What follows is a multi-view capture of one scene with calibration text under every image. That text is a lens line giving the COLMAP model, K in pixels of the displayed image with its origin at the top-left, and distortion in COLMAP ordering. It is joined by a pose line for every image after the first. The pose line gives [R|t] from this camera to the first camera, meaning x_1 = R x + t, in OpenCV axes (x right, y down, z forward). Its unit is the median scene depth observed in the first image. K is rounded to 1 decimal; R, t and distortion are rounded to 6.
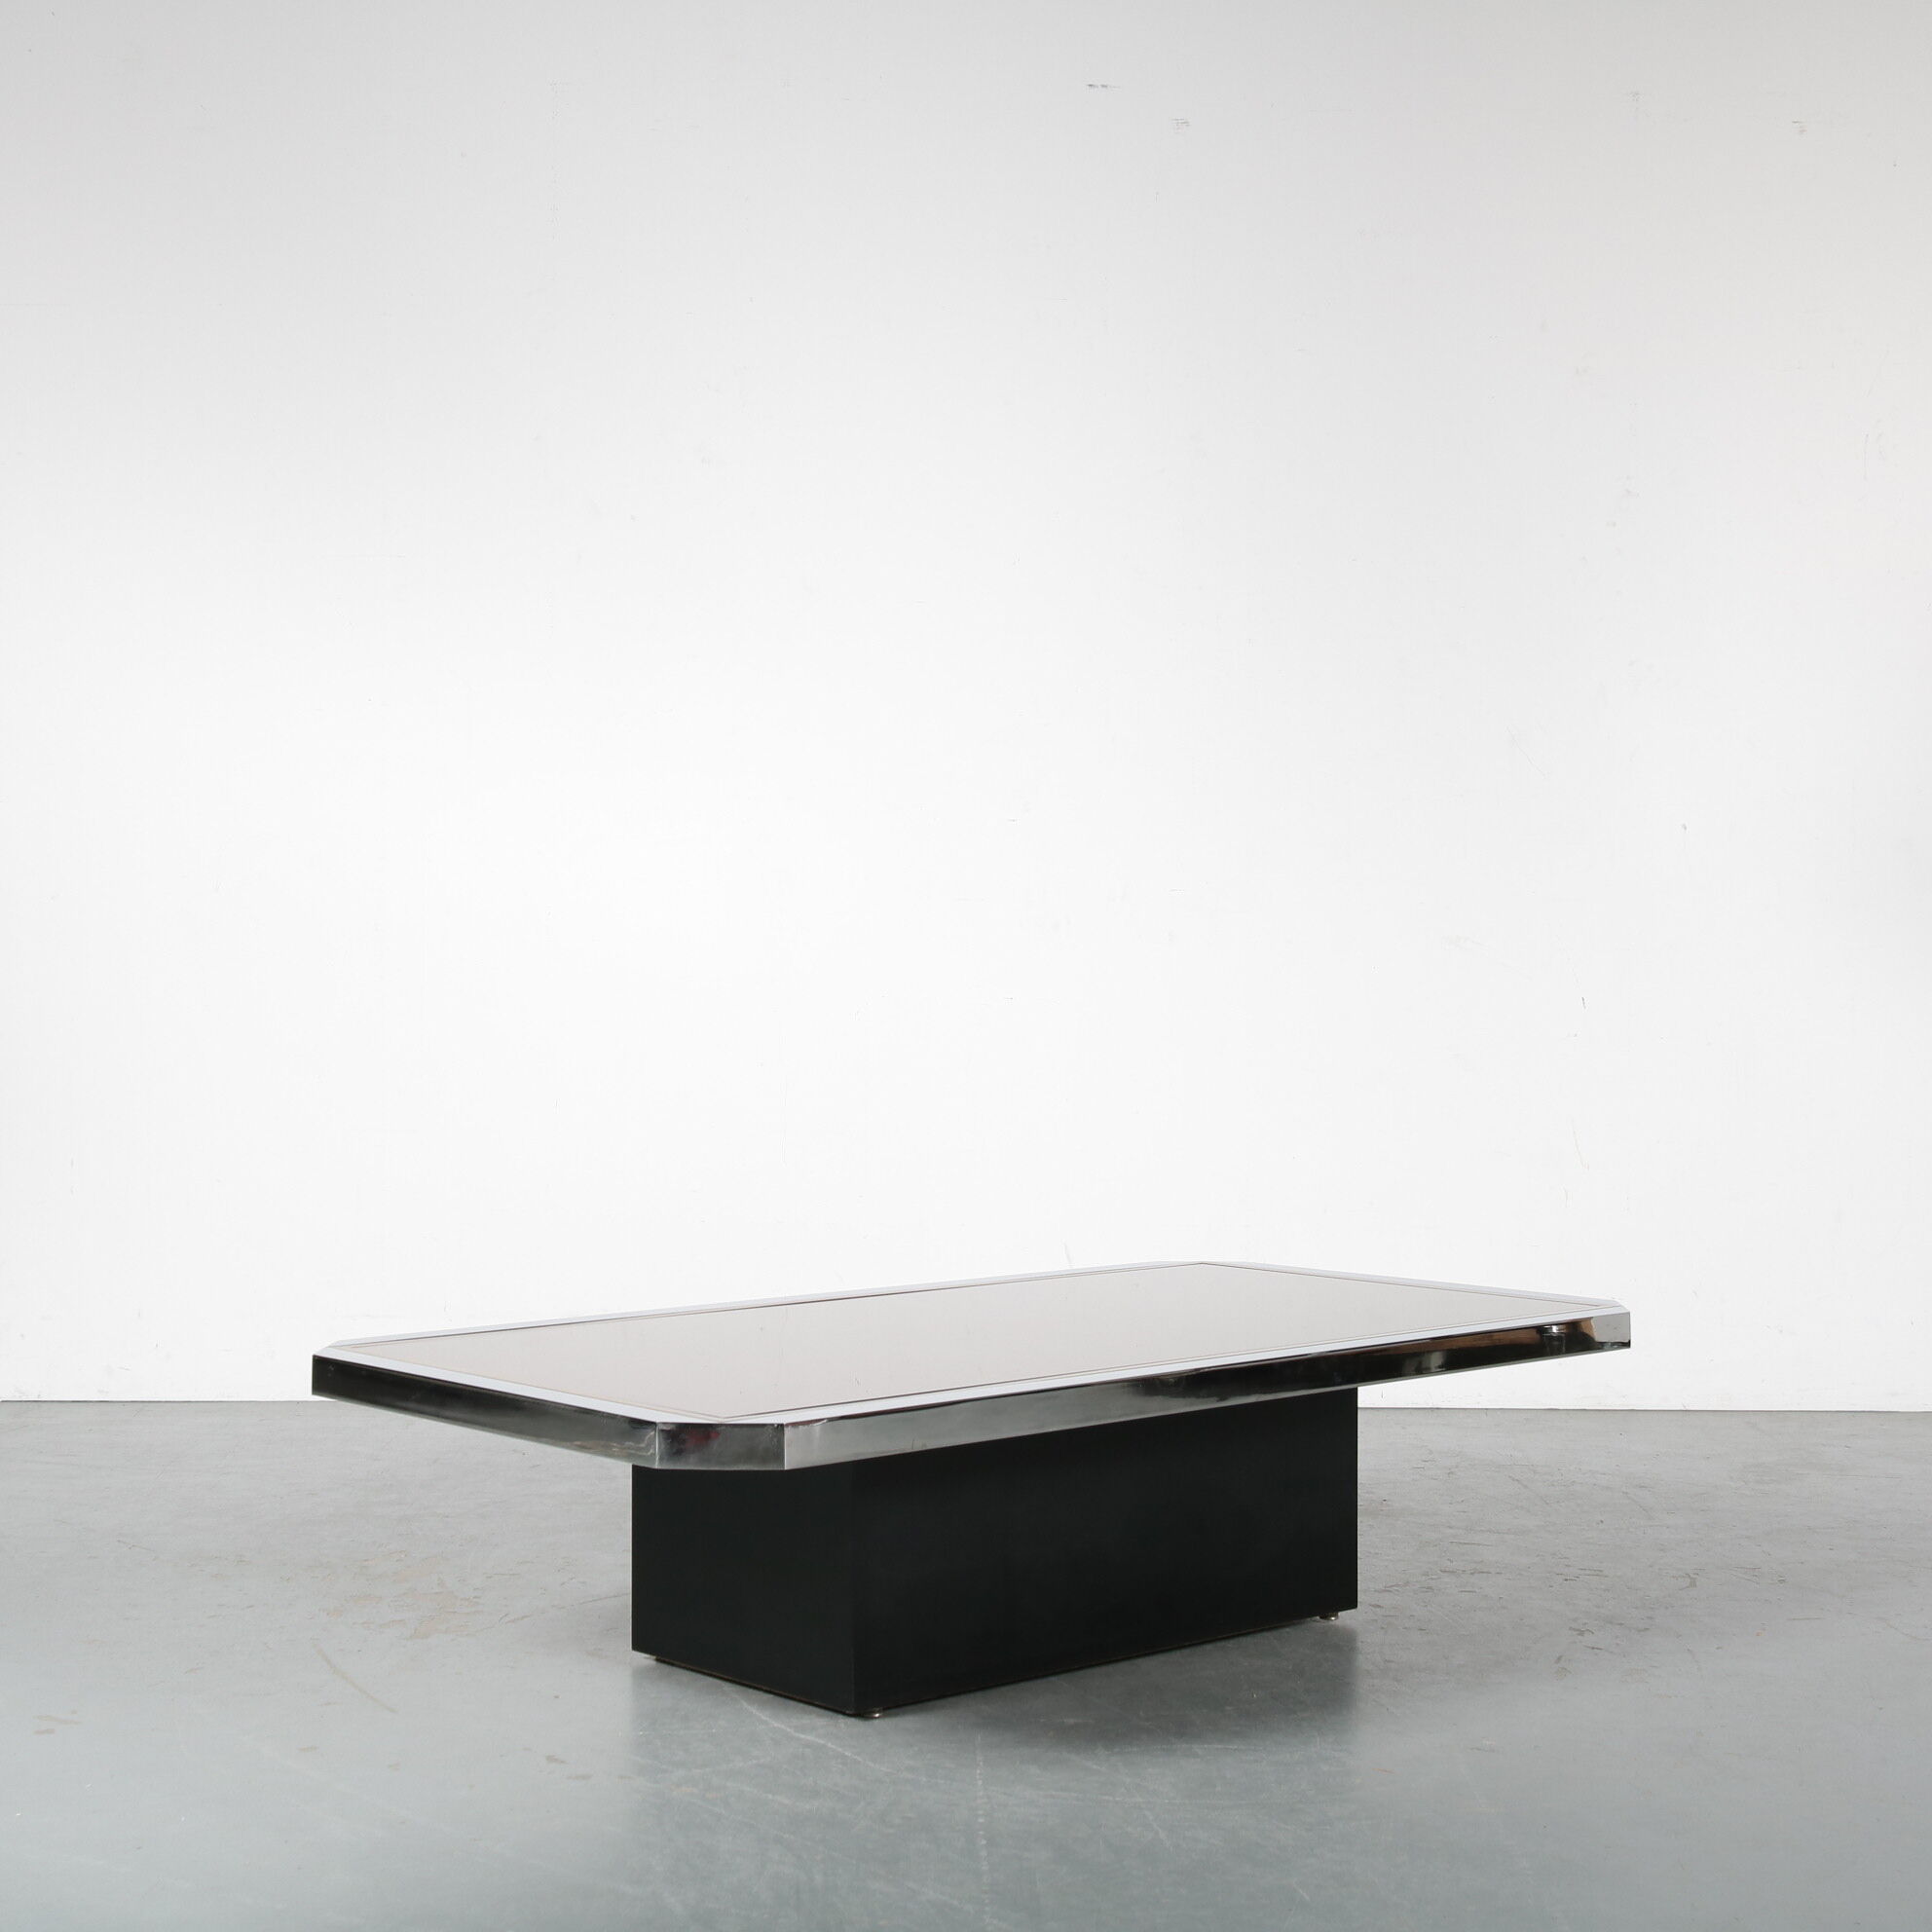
lens RADIAL K [[3184.1, 0, 966.0], [0, 3184.1, 966.0], [0, 0, 1]] dist [-0.005930, -0.004282]
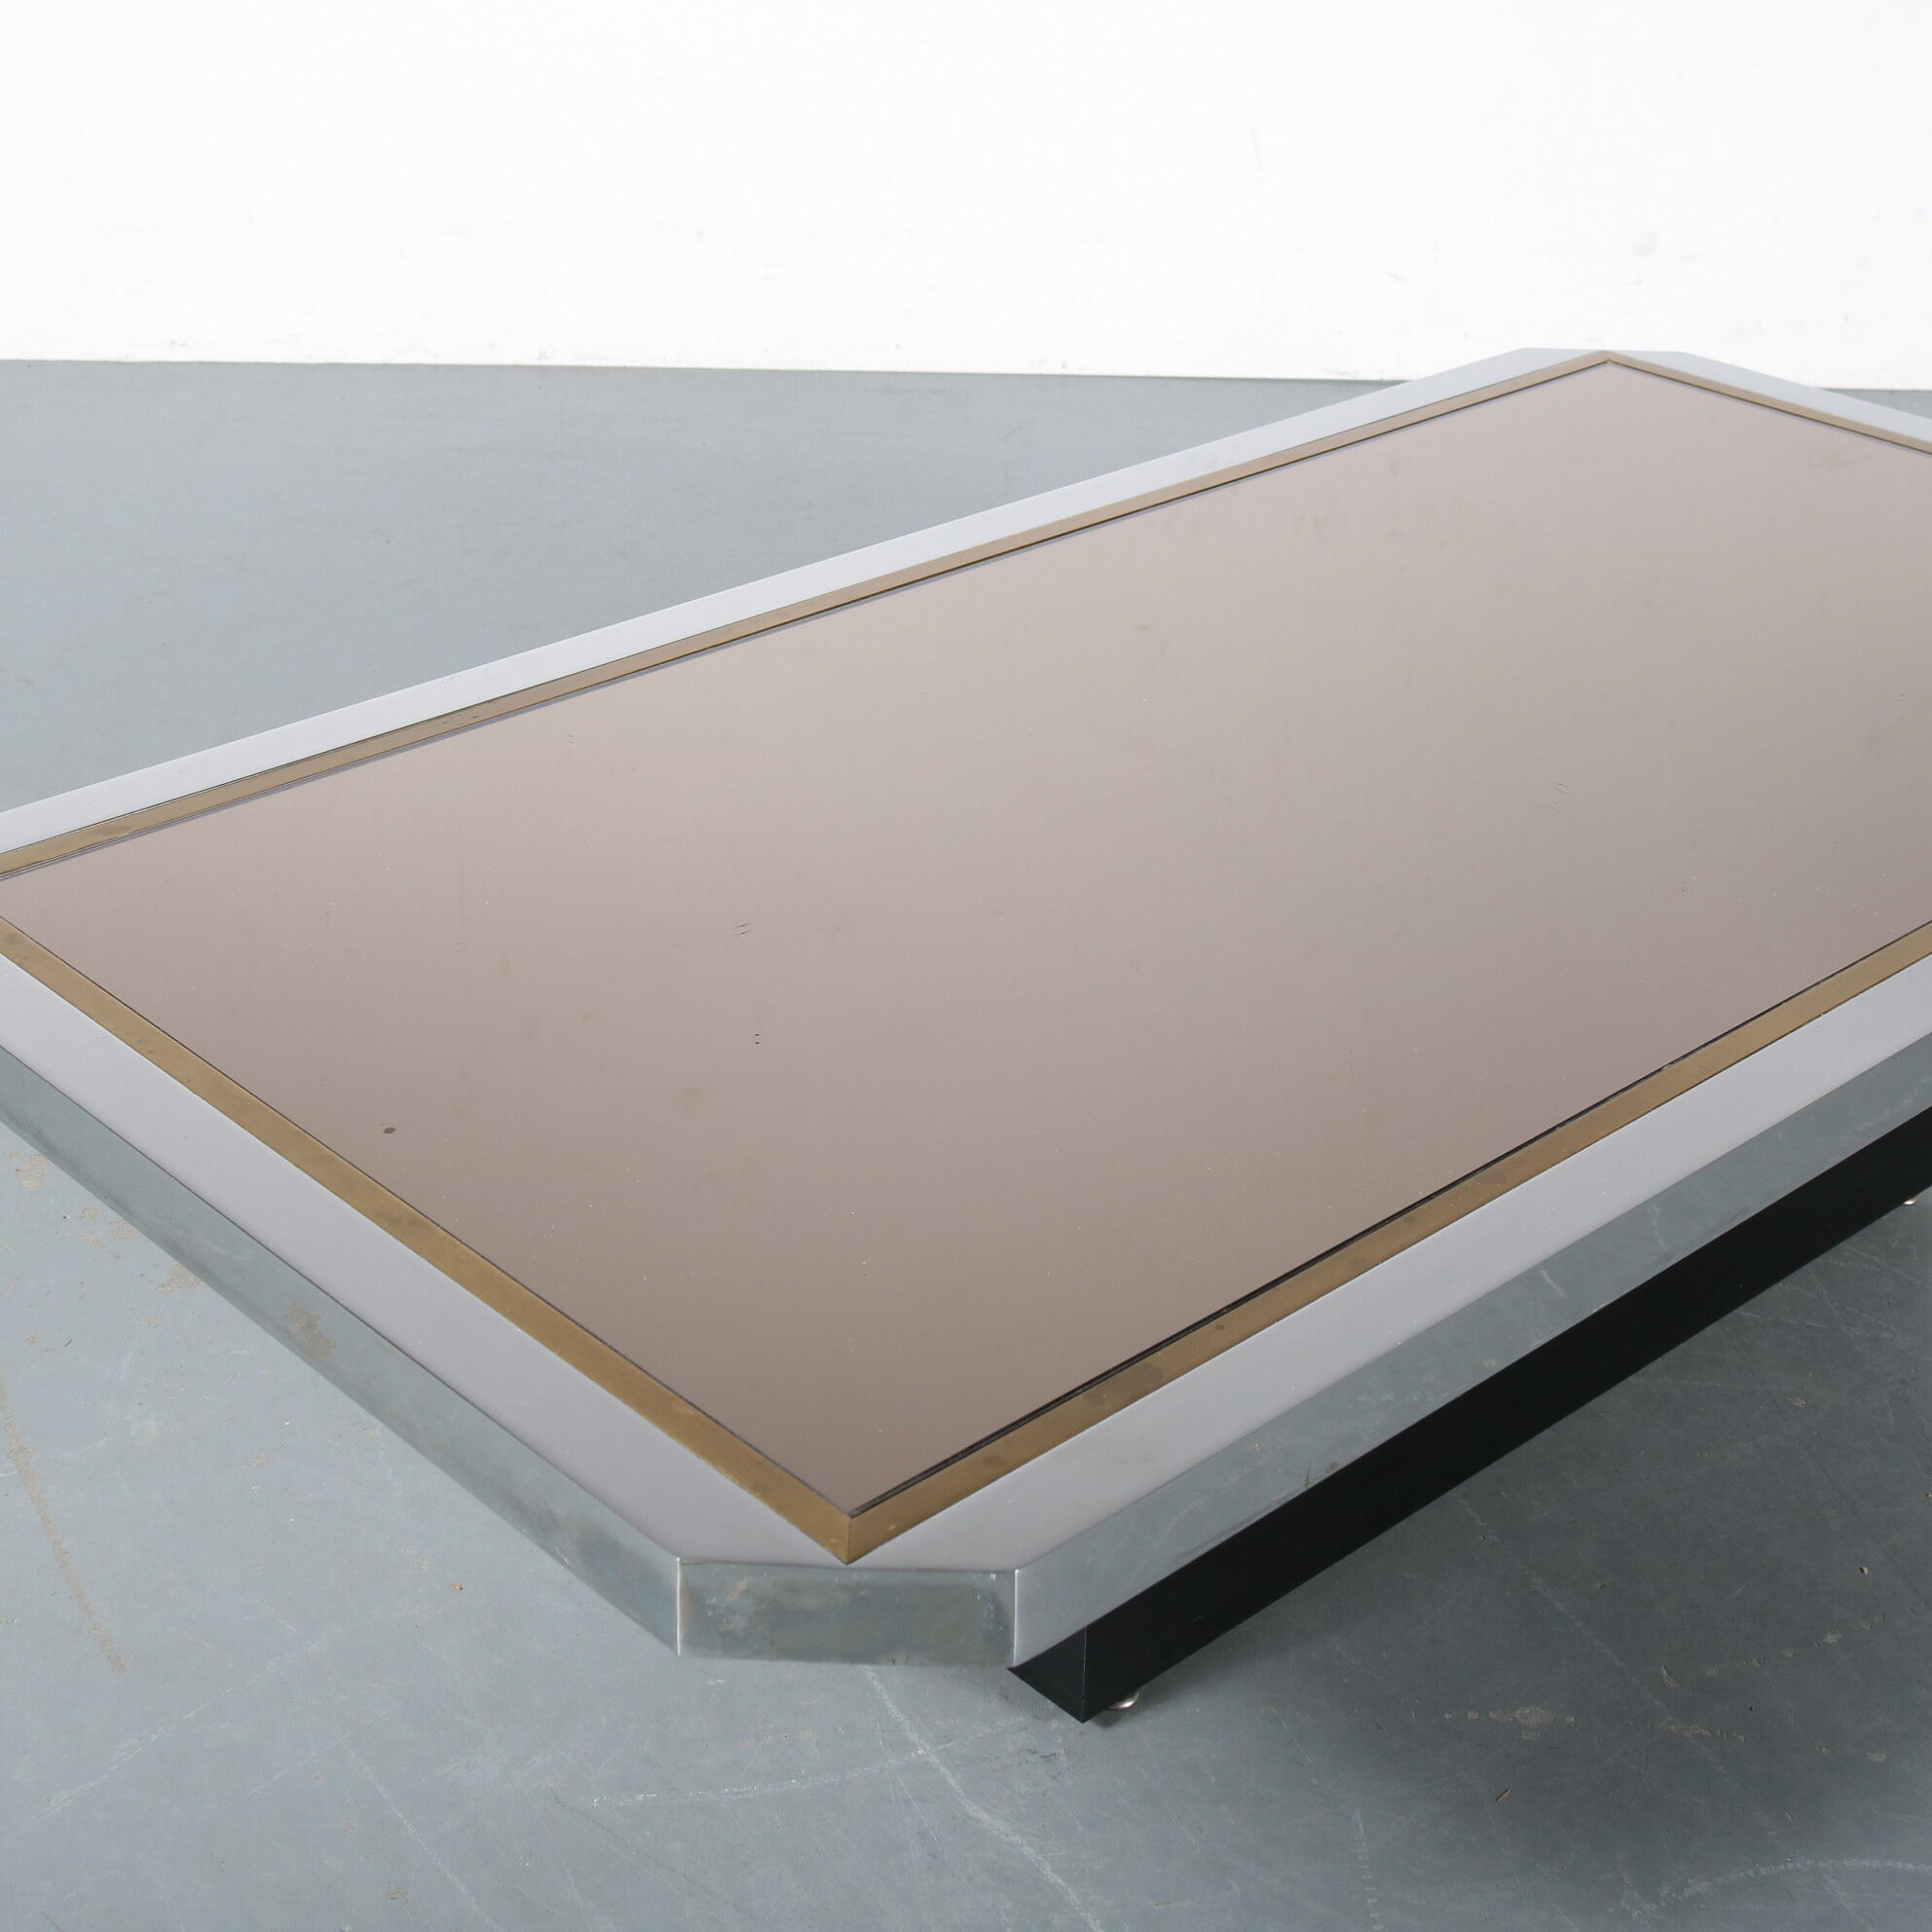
lens RADIAL K [[3184.1, 0, 966.0], [0, 3184.1, 966.0], [0, 0, 1]] dist [-0.005930, -0.004282]
pose [[0.999647, 0.004640, 0.026152, -0.070034], [-0.016170, 0.887452, 0.460617, -0.090016], [-0.021071, -0.460877, 0.887214, 0.669809]]
